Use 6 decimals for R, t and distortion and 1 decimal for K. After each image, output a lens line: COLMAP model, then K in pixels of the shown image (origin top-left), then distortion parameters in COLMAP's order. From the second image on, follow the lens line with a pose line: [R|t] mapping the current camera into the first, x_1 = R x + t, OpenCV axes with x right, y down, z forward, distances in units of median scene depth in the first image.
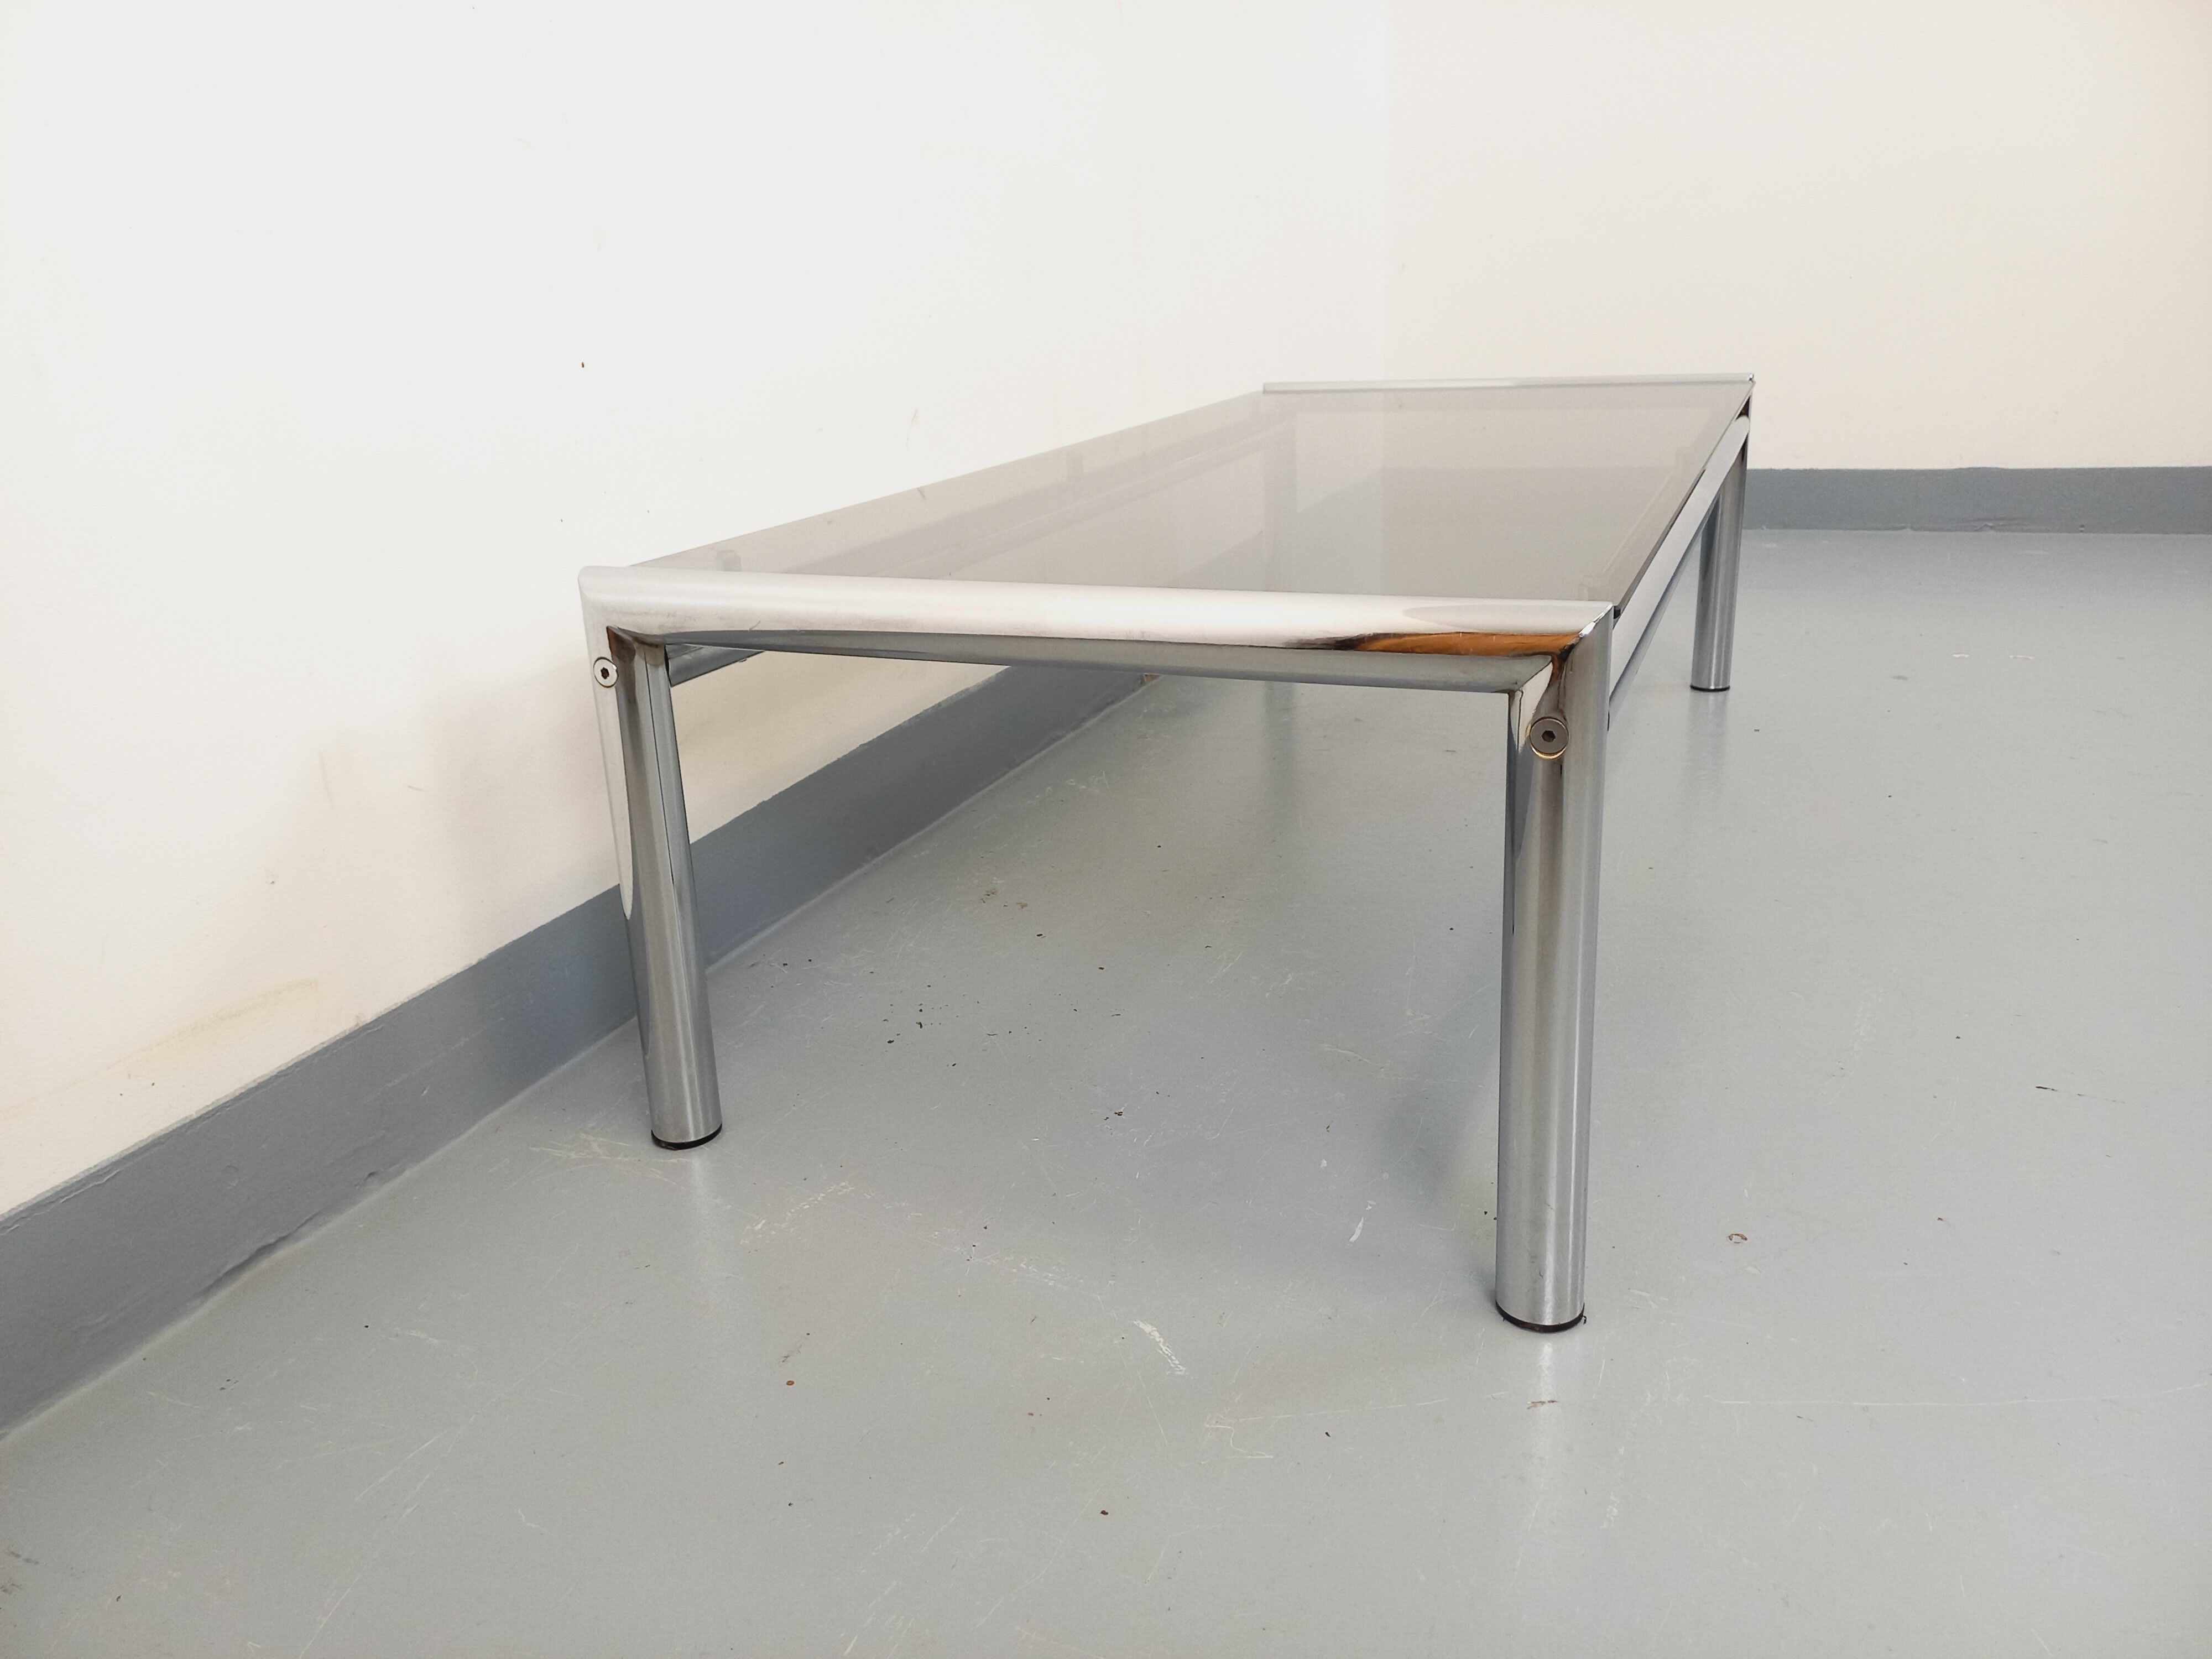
lens RADIAL K [[1633.5, 0, 1120.1], [0, 1633.5, 795.7], [0, 0, 1]] dist [0.038595, -0.033886]
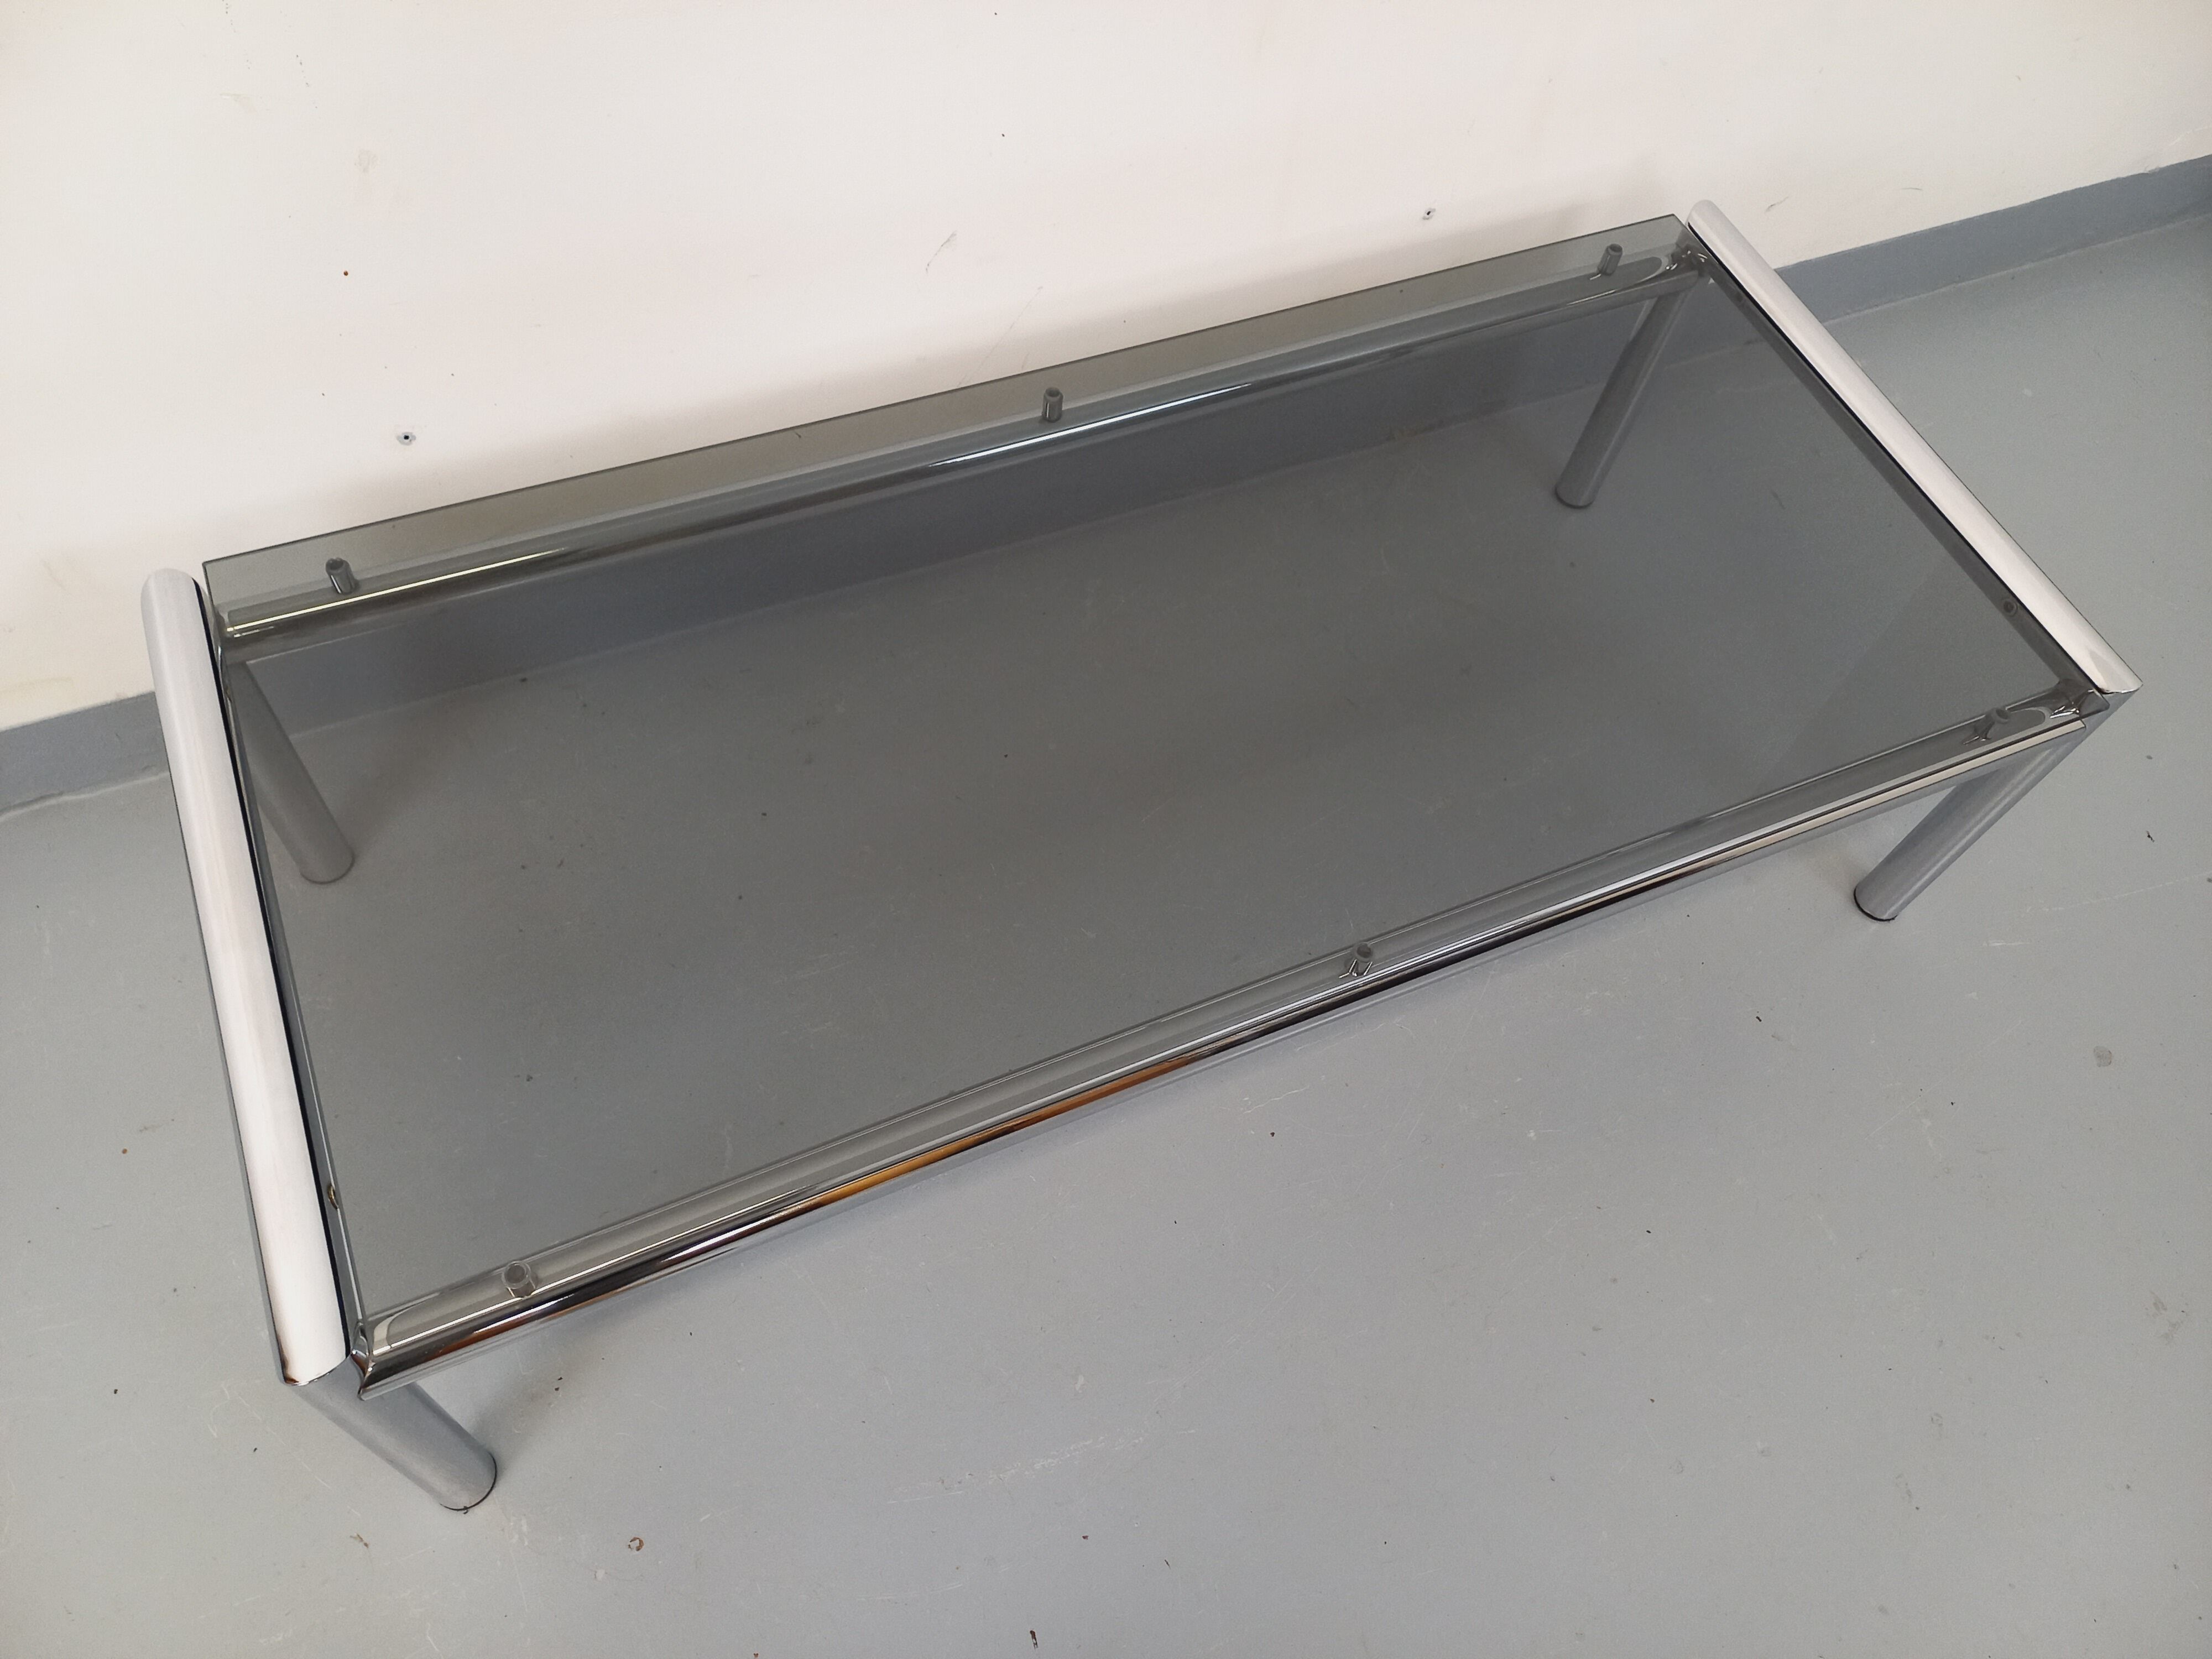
lens RADIAL K [[1633.5, 0, 1105.9], [0, 1633.5, 824.3], [0, 0, 1]] dist [0.038595, -0.033886]
pose [[0.715800, 0.646687, -0.263488, 0.549369], [-0.334365, 0.648664, 0.683692, -0.990235], [0.613050, -0.401286, 0.680544, 0.513209]]
